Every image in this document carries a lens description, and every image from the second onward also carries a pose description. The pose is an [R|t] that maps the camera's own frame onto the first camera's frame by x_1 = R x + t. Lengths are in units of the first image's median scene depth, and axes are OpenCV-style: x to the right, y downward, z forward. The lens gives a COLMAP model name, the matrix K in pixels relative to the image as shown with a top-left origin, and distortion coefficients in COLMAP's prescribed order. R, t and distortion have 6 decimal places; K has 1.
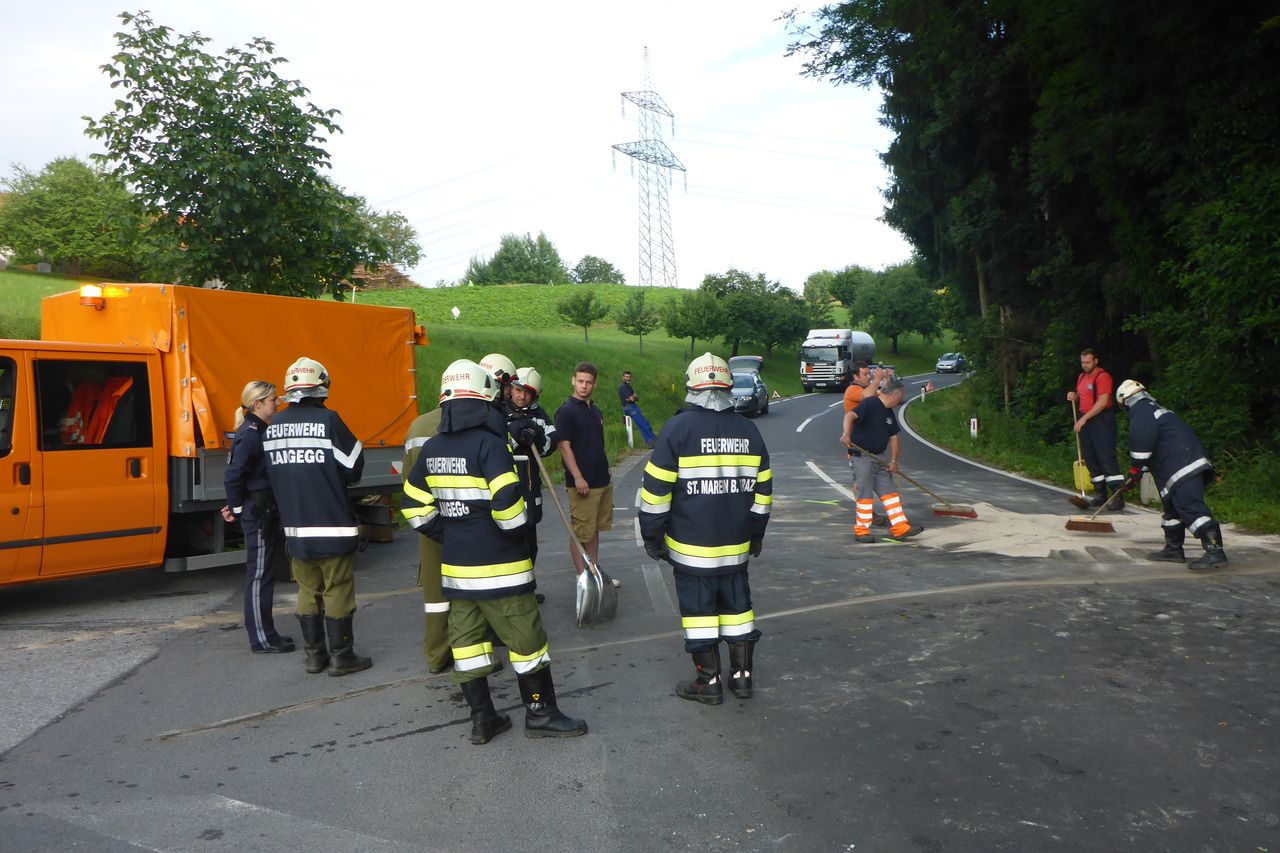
lens RADIAL K [[1094.1, 0, 647.5], [0, 1094.1, 402.3], [0, 0, 1]] dist [-0.013926, 0.001048]
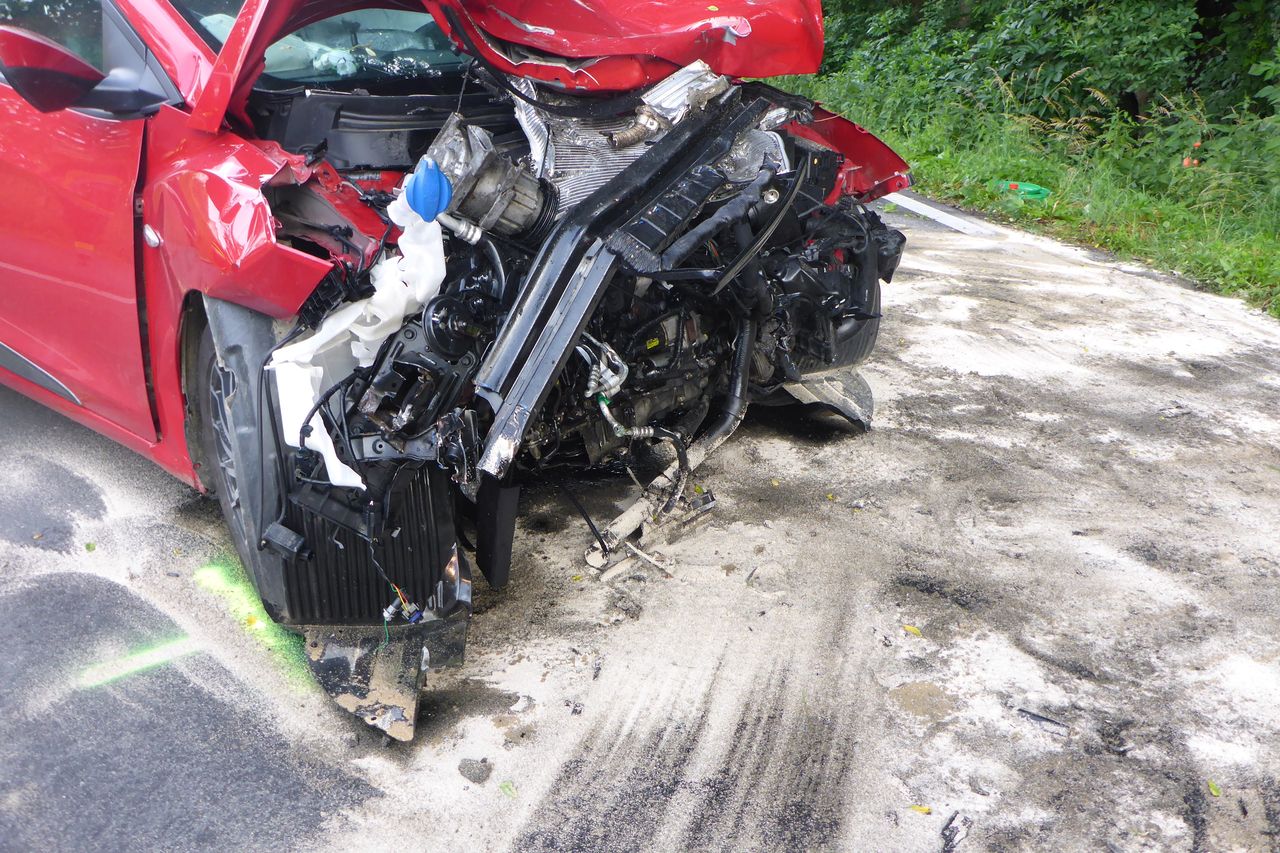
lens RADIAL K [[1085.6, 0, 640.0], [0, 1085.6, 426.5], [0, 0, 1]] dist [-0.031120, 0.001021]
pose [[0.976080, -0.062903, 0.208114, 0.086224], [-0.014041, 0.936994, 0.349063, 0.008432], [-0.216959, -0.343636, 0.913698, 0.269379]]
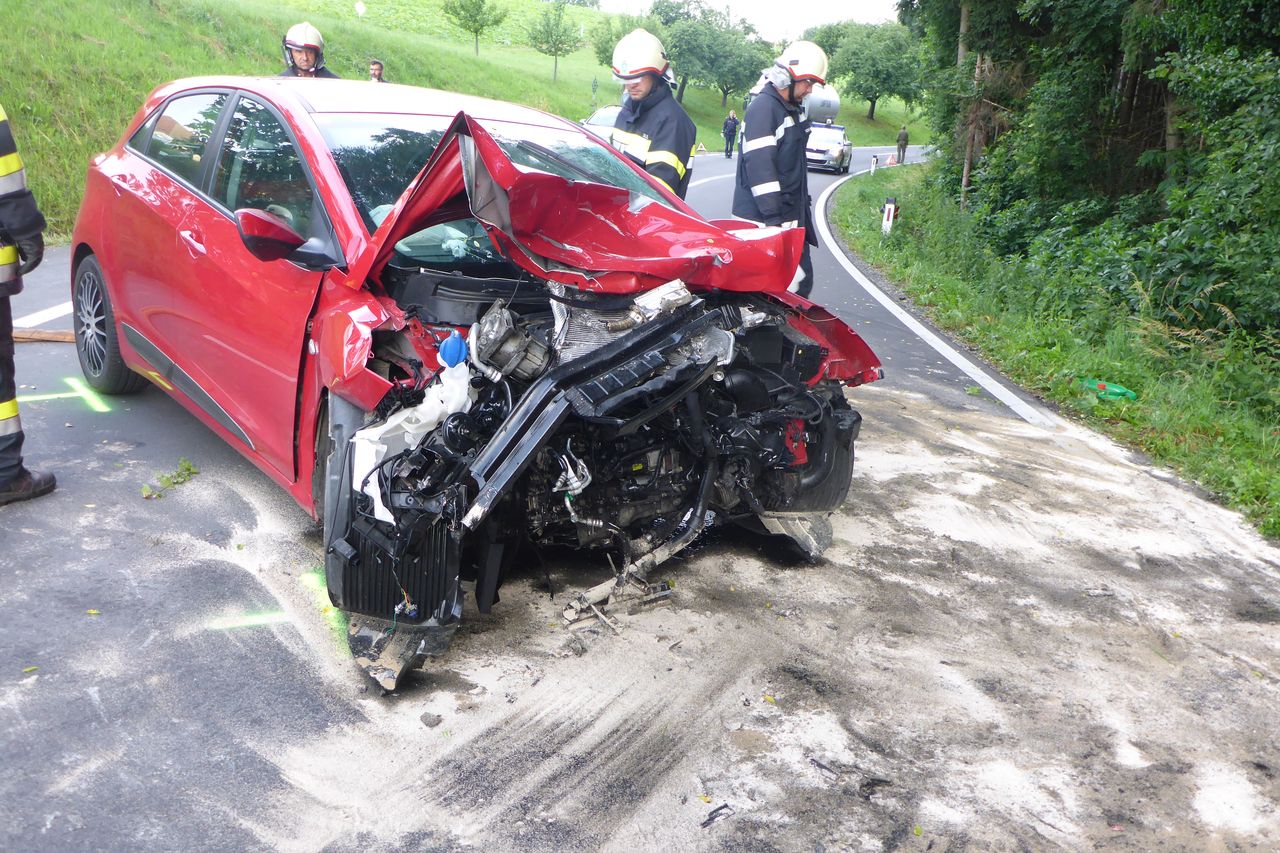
lens RADIAL K [[1085.6, 0, 640.0], [0, 1085.6, 426.5], [0, 0, 1]] dist [-0.031120, 0.001021]
pose [[0.994020, 0.103304, 0.035380, 0.098787], [-0.108851, 0.963101, 0.246147, 0.000055], [-0.008647, -0.248526, 0.968587, 0.240614]]
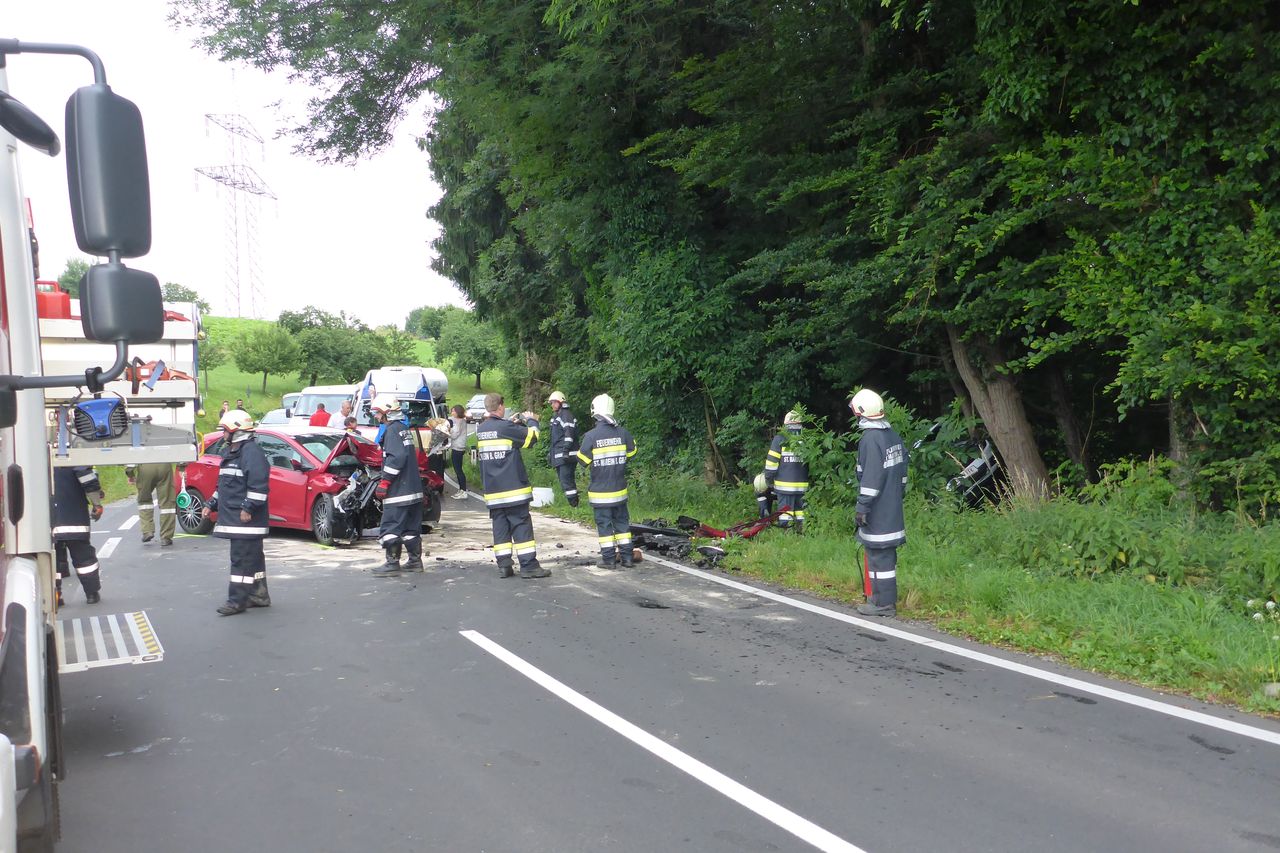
lens RADIAL K [[1094.7, 0, 634.8], [0, 1094.7, 422.0], [0, 0, 1]] dist [-0.012223, 0.008201]
pose [[0.942204, -0.004005, 0.335014, 0.048738], [0.008469, 0.999894, -0.011865, 0.000750], [-0.334931, 0.014016, 0.942138, -0.109997]]
